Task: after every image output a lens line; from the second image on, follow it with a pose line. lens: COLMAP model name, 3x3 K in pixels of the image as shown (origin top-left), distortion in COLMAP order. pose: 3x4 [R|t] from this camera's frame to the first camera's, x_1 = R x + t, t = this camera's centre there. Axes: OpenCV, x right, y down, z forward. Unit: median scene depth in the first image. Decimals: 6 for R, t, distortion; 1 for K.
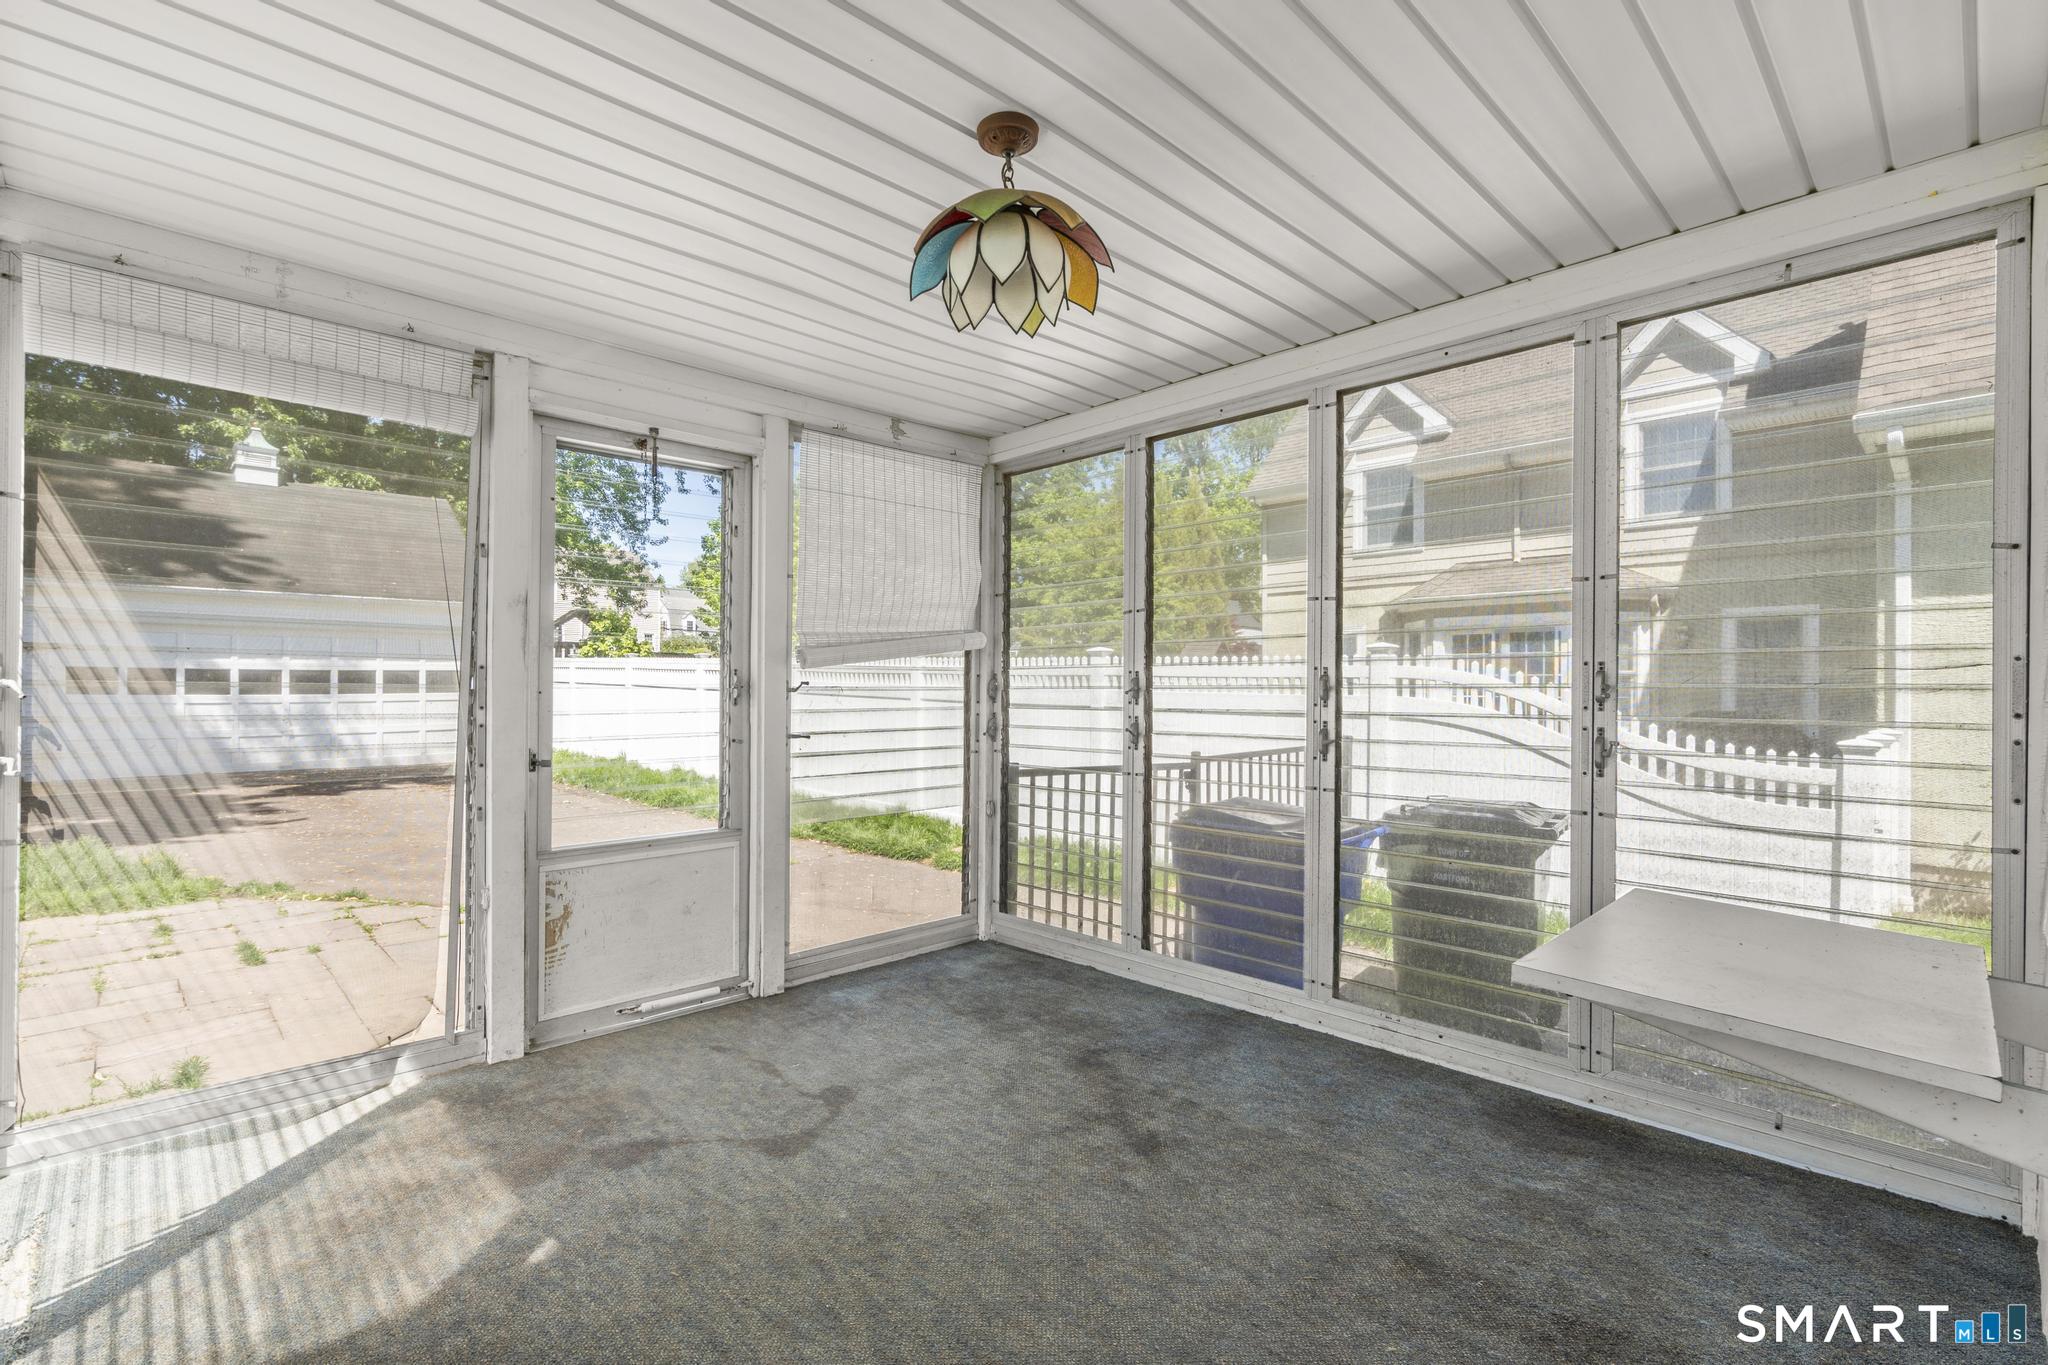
lens RADIAL K [[933.7, 0, 1020.8], [0, 933.7, 687.0], [0, 0, 1]] dist [-0.010746, 0.004075]
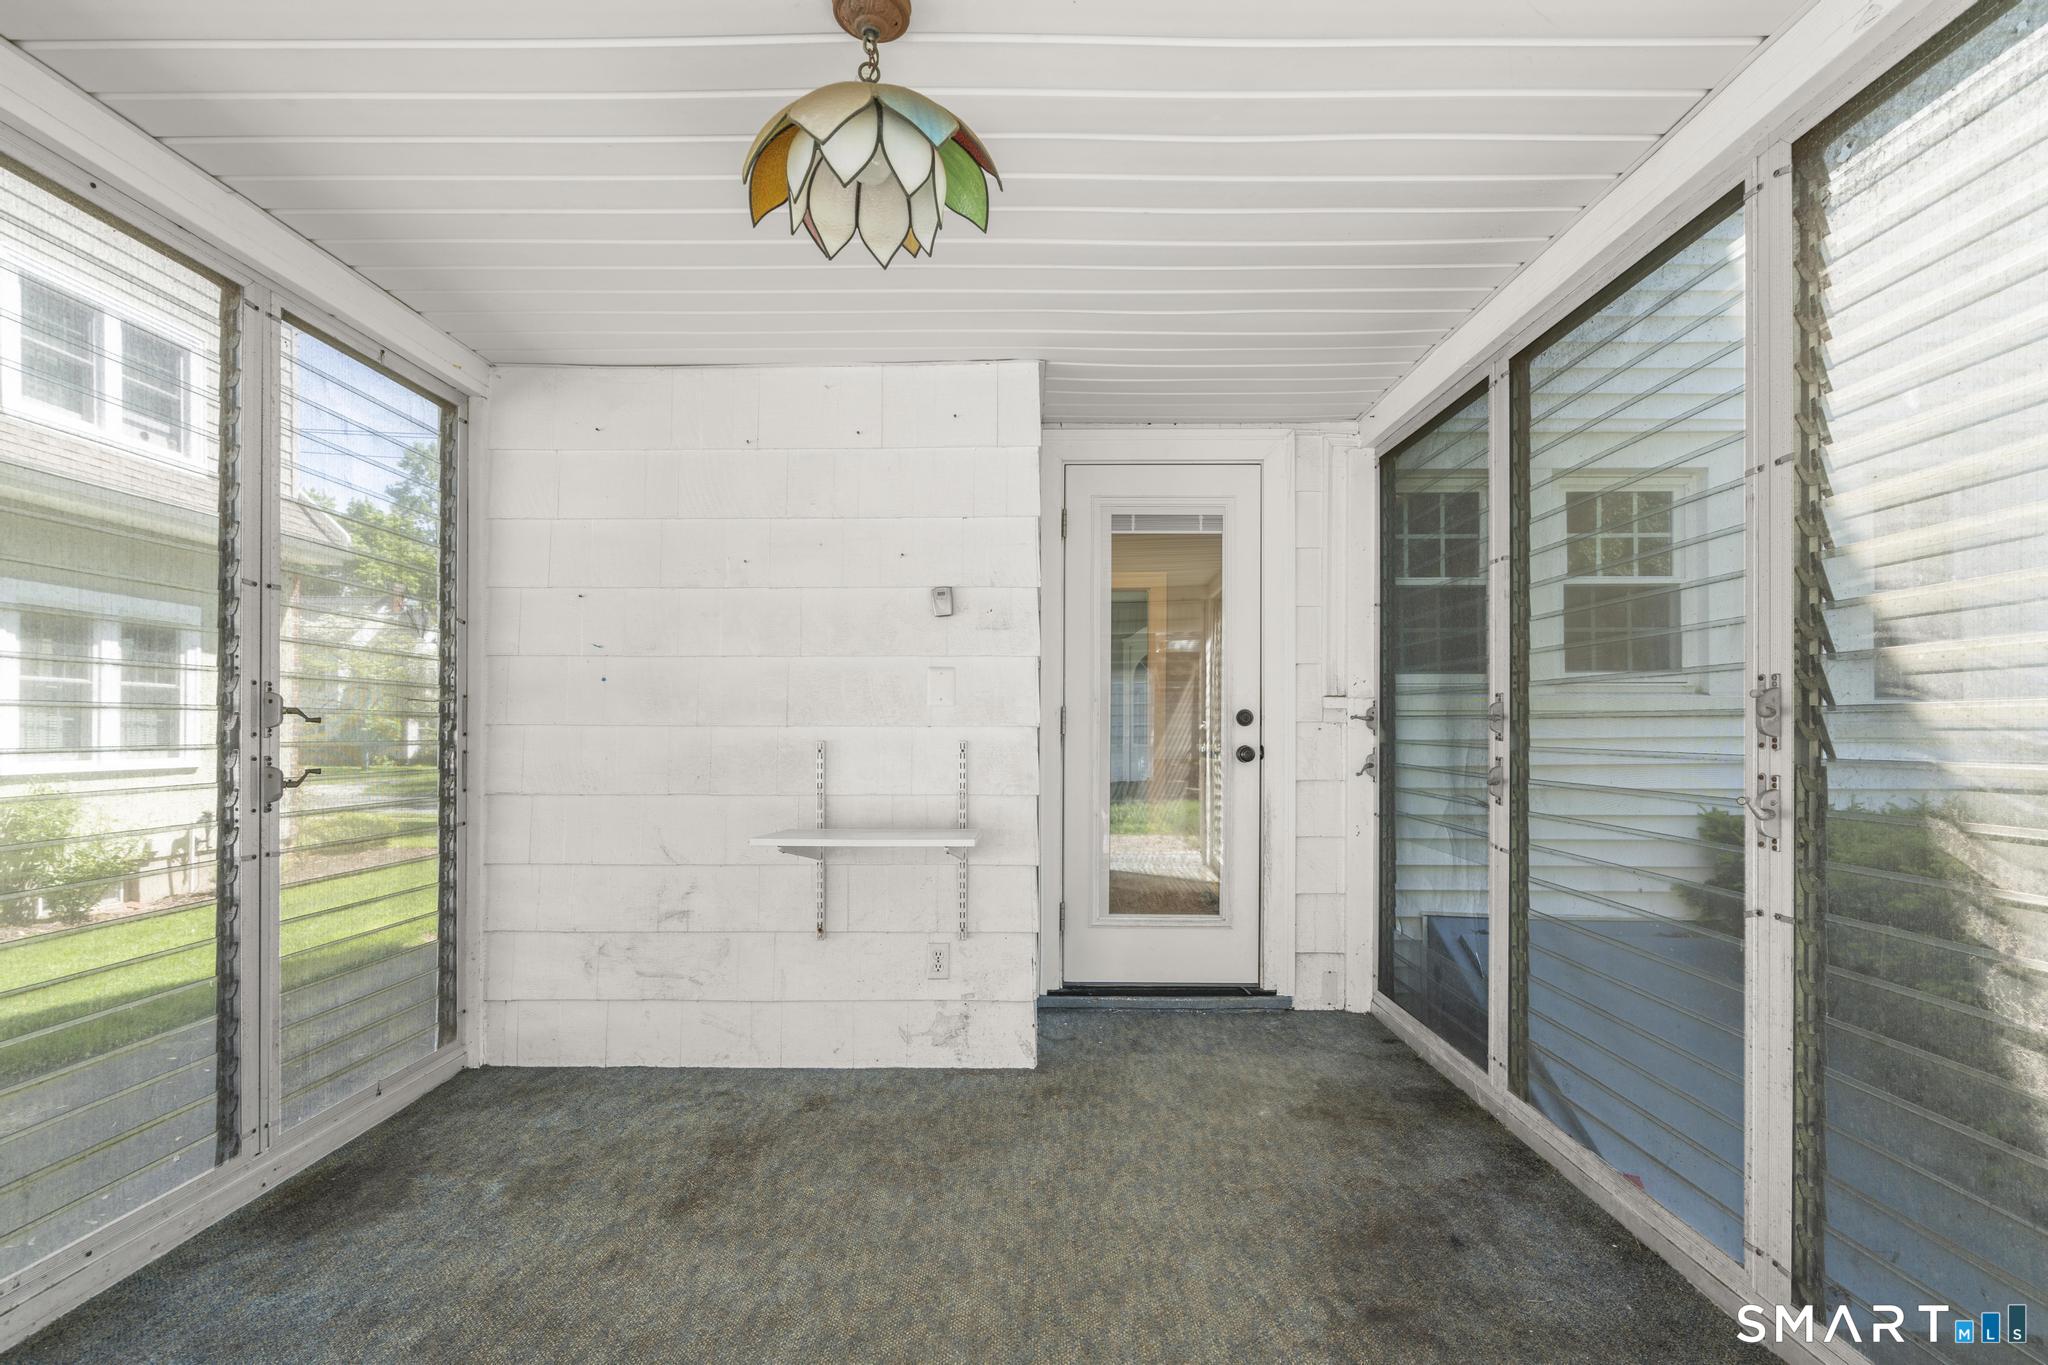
lens RADIAL K [[933.7, 0, 1024.2], [0, 933.7, 700.9], [0, 0, 1]] dist [-0.010746, 0.004075]
pose [[-0.712134, 0.005394, 0.702023, -0.623015], [-0.013492, 0.999681, -0.021367, -0.005864], [-0.701914, -0.024688, -0.711833, 1.346283]]
